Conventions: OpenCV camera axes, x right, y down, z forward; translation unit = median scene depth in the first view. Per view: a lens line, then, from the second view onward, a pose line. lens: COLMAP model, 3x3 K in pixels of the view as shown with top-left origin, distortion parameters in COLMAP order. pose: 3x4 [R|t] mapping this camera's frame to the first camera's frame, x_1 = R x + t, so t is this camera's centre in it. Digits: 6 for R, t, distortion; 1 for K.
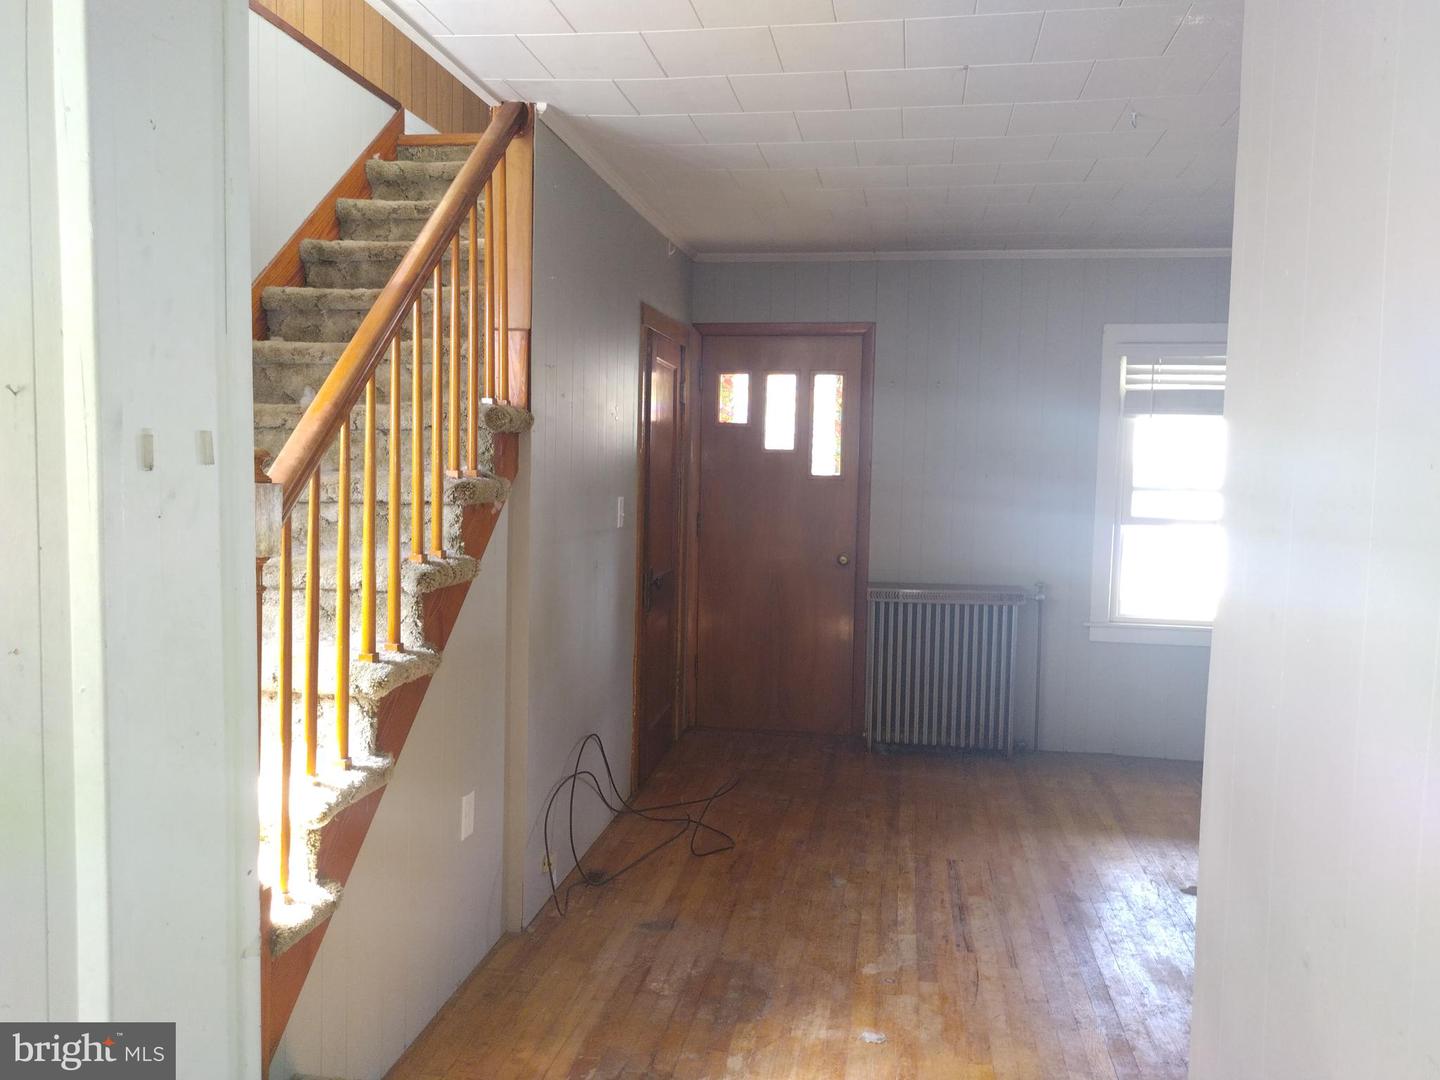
lens RADIAL K [[1081.6, 0, 729.2], [0, 1081.6, 547.3], [0, 0, 1]] dist [0.011260, -0.003796]
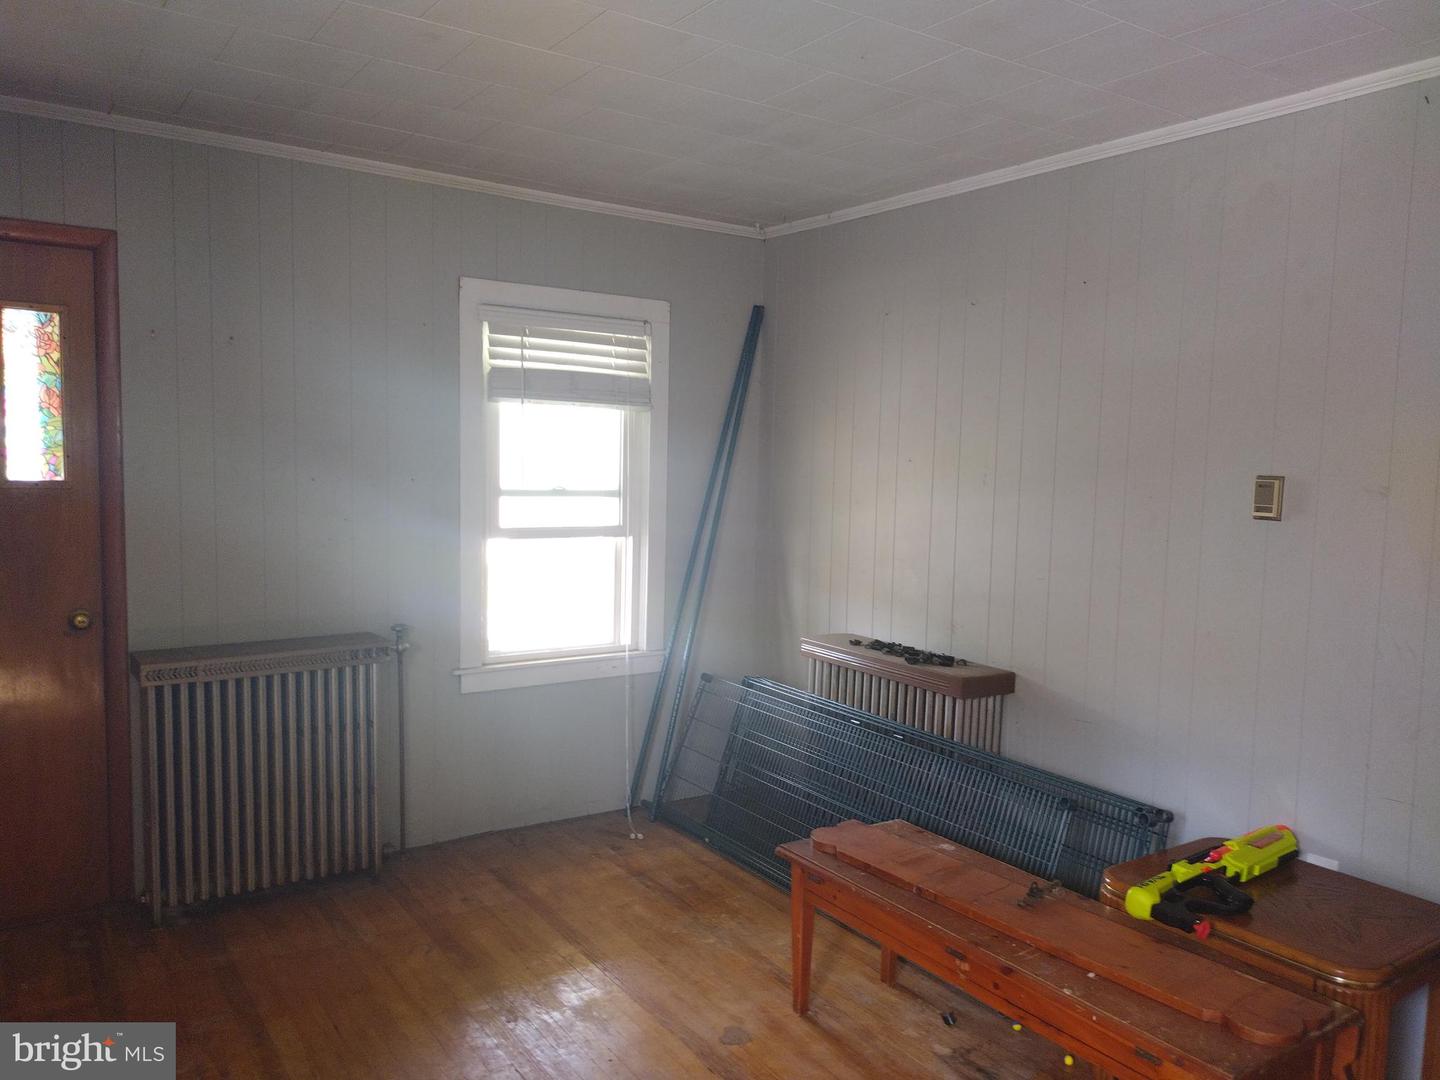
lens RADIAL K [[1081.6, 0, 729.2], [0, 1081.6, 547.3], [0, 0, 1]] dist [0.011260, -0.003796]
pose [[0.708660, -0.062553, 0.702772, -0.064406], [0.039831, 0.998021, 0.048667, -0.047042], [-0.704425, -0.006497, 0.709749, 0.330900]]
